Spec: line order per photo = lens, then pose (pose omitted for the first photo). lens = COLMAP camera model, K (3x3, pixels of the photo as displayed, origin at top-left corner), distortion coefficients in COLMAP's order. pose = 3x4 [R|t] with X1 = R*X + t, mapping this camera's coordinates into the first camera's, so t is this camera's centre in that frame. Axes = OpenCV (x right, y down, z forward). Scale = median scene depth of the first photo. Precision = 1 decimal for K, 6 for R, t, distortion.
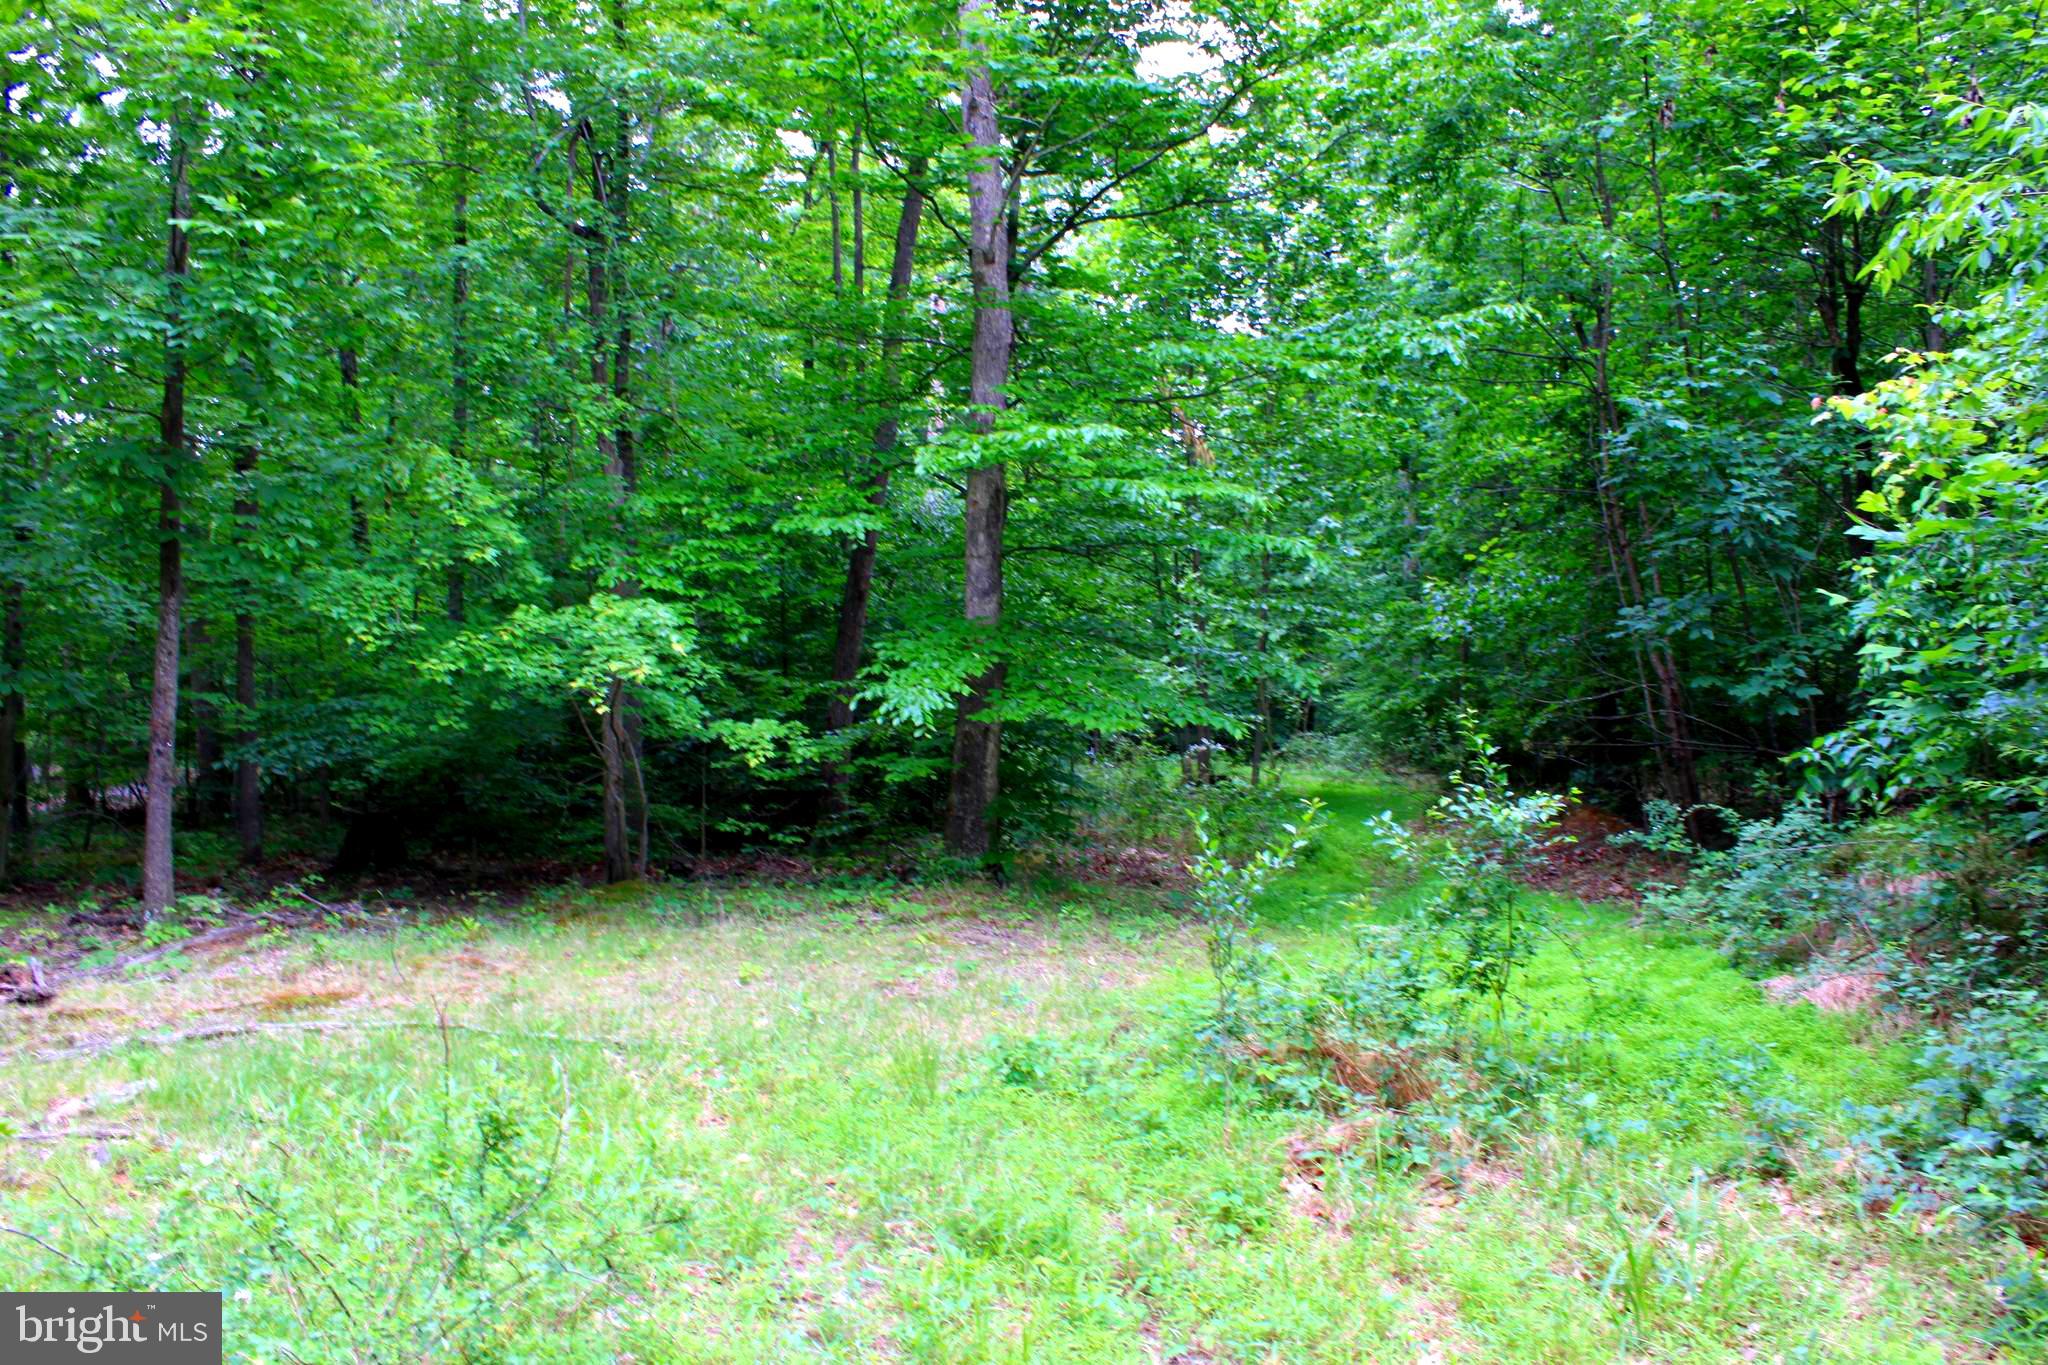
lens RADIAL K [[1700.4, 0, 1014.2], [0, 1700.4, 678.0], [0, 0, 1]] dist [-0.168327, 0.144970]
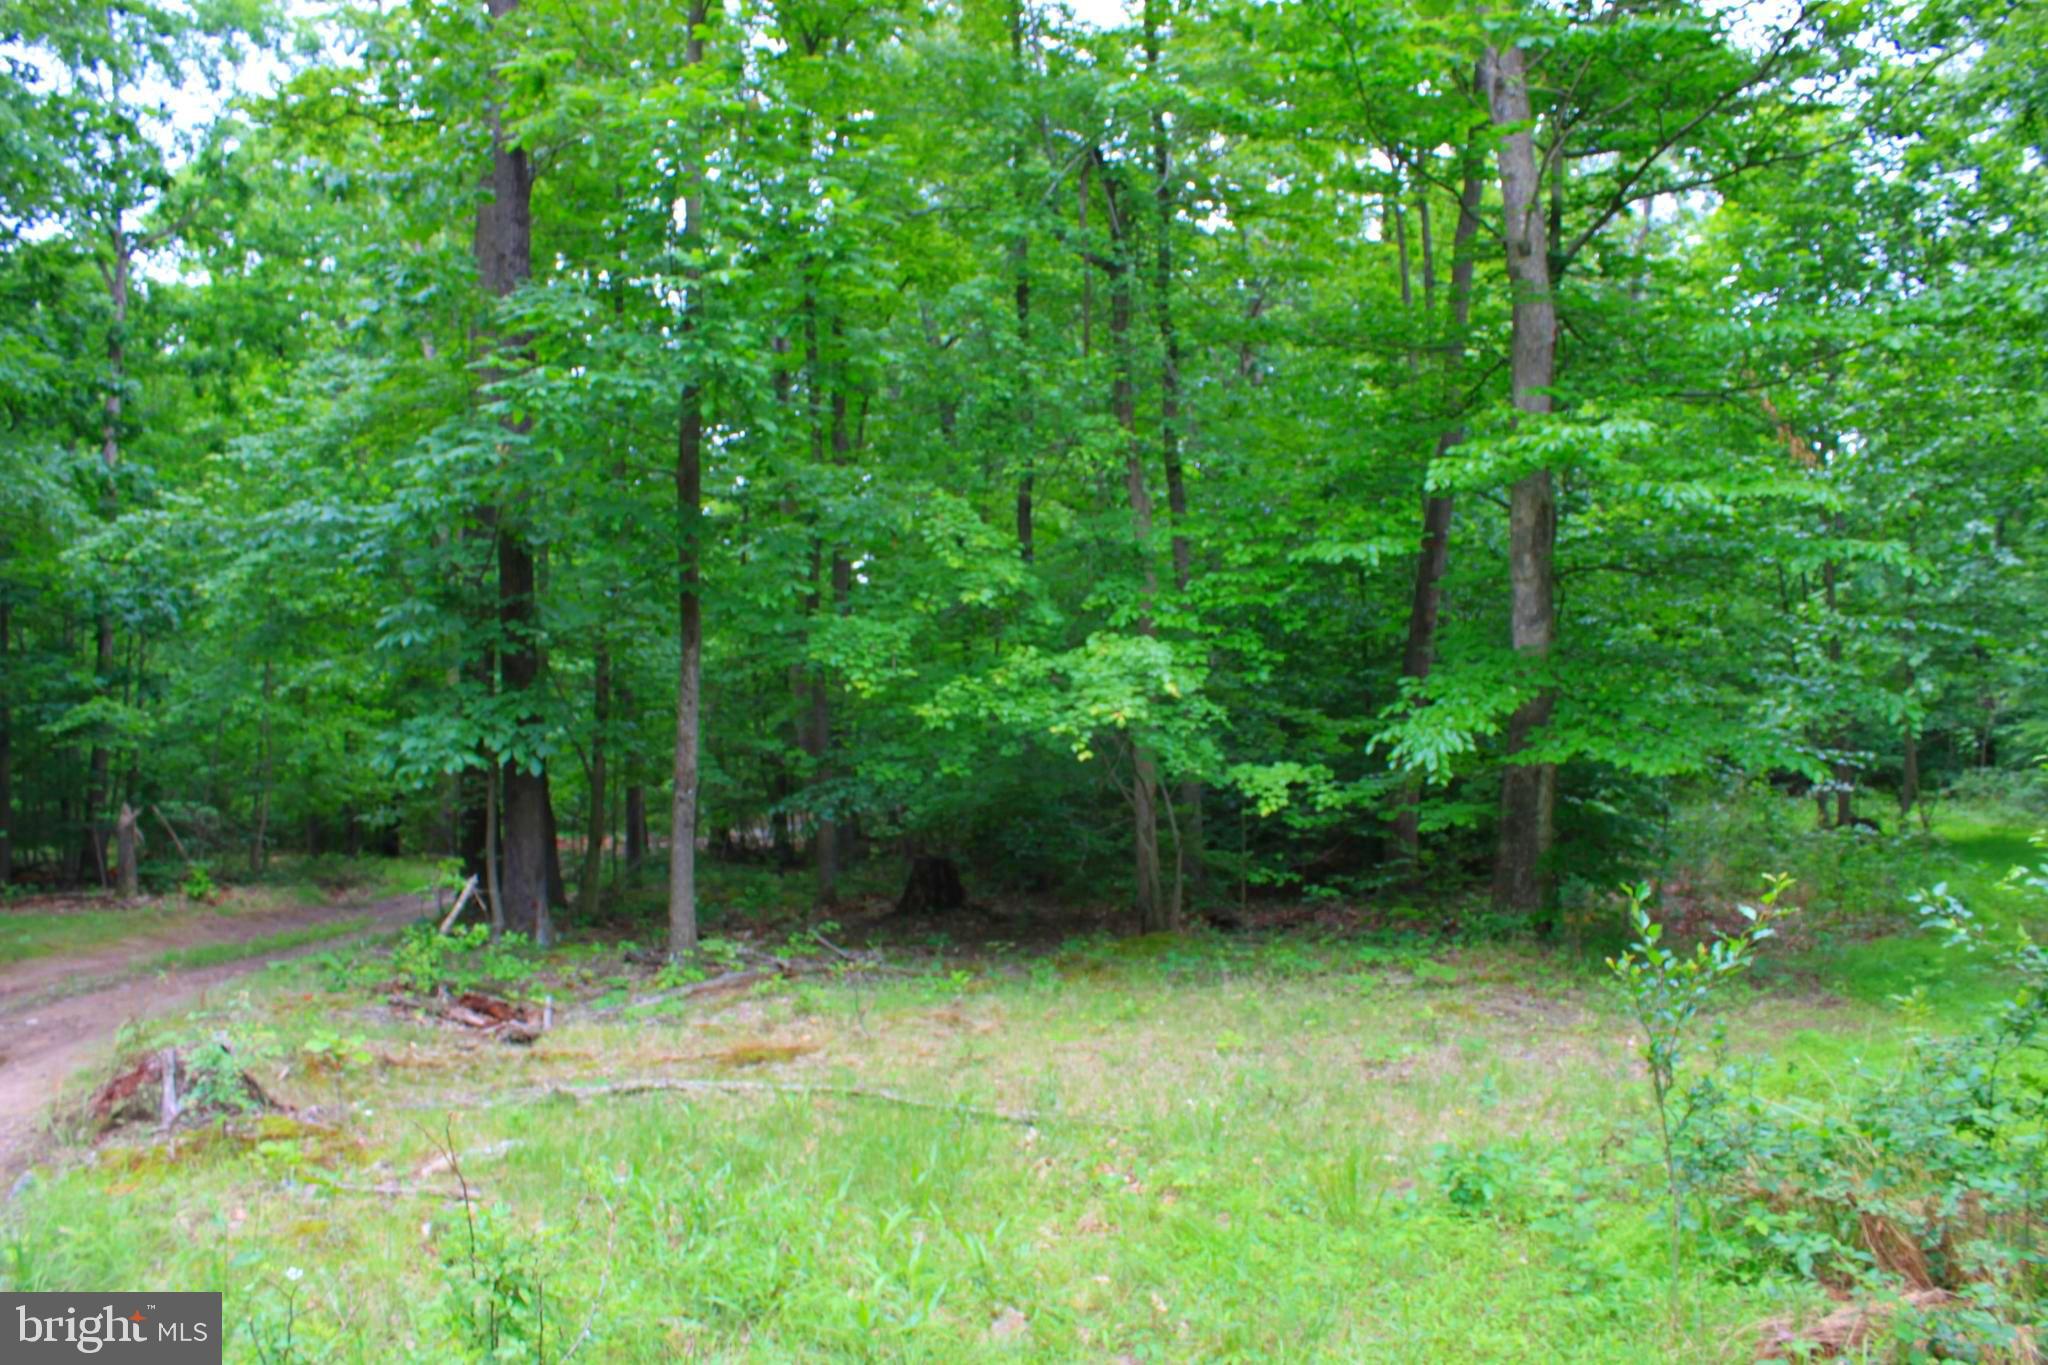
lens RADIAL K [[1700.4, 0, 1014.2], [0, 1700.4, 678.0], [0, 0, 1]] dist [-0.168327, 0.144970]
pose [[0.931898, -0.022824, -0.362001, 0.055648], [0.014399, 0.999559, -0.025953, -0.000430], [0.362434, 0.018973, 0.931816, 0.087116]]
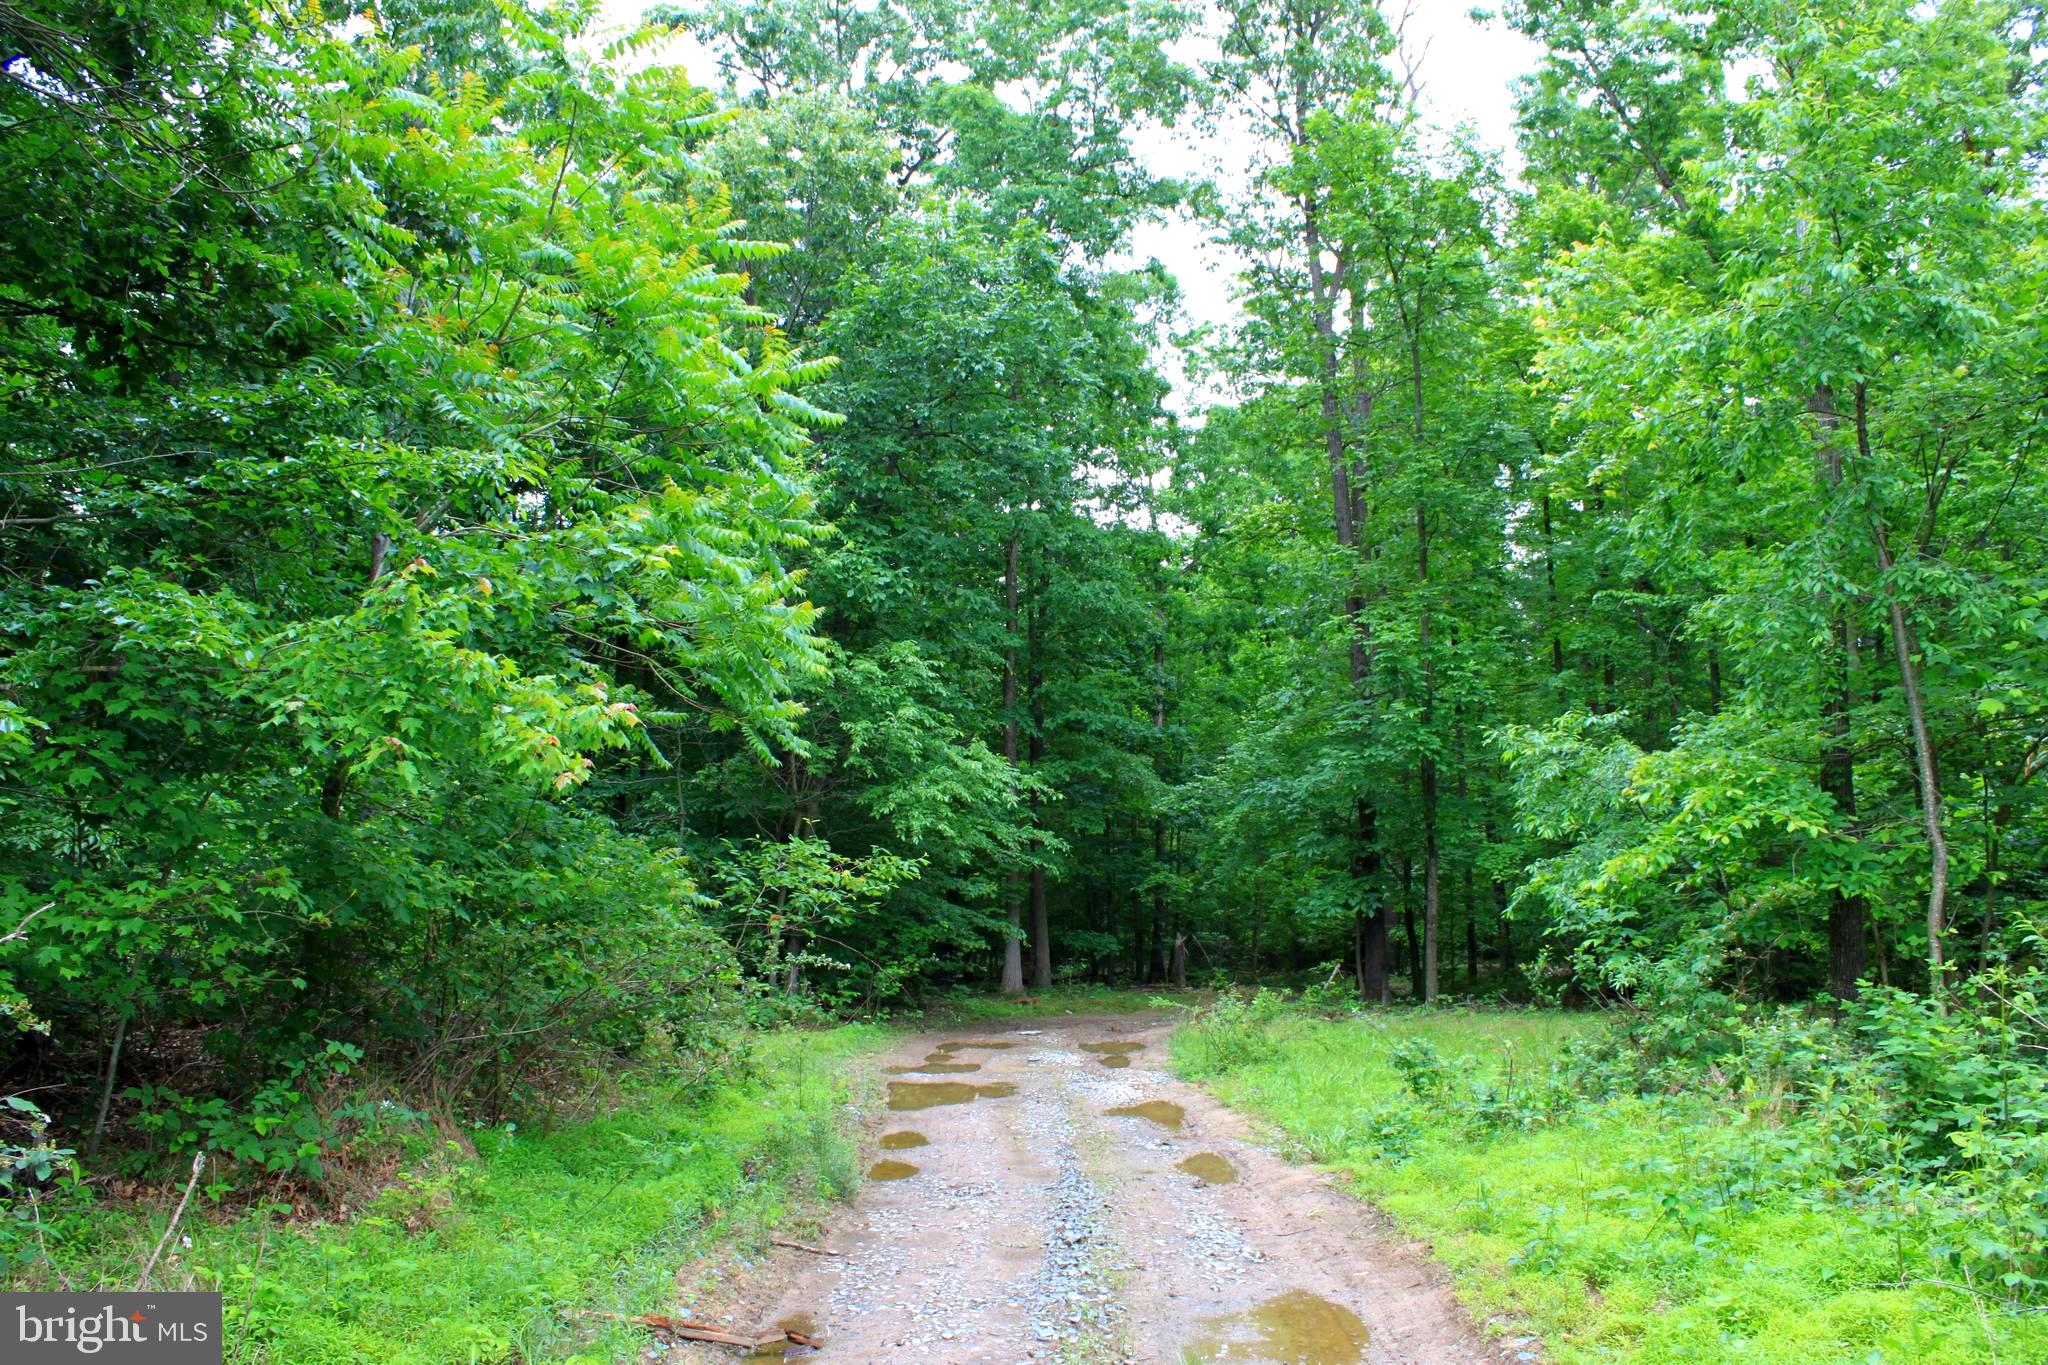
lens RADIAL K [[1700.4, 0, 1014.2], [0, 1700.4, 678.0], [0, 0, 1]] dist [-0.168327, 0.144970]
pose [[0.583444, -0.106269, -0.805171, 0.928585], [0.018558, 0.992888, -0.117597, -0.032123], [0.811941, 0.053669, 0.581267, -0.717227]]
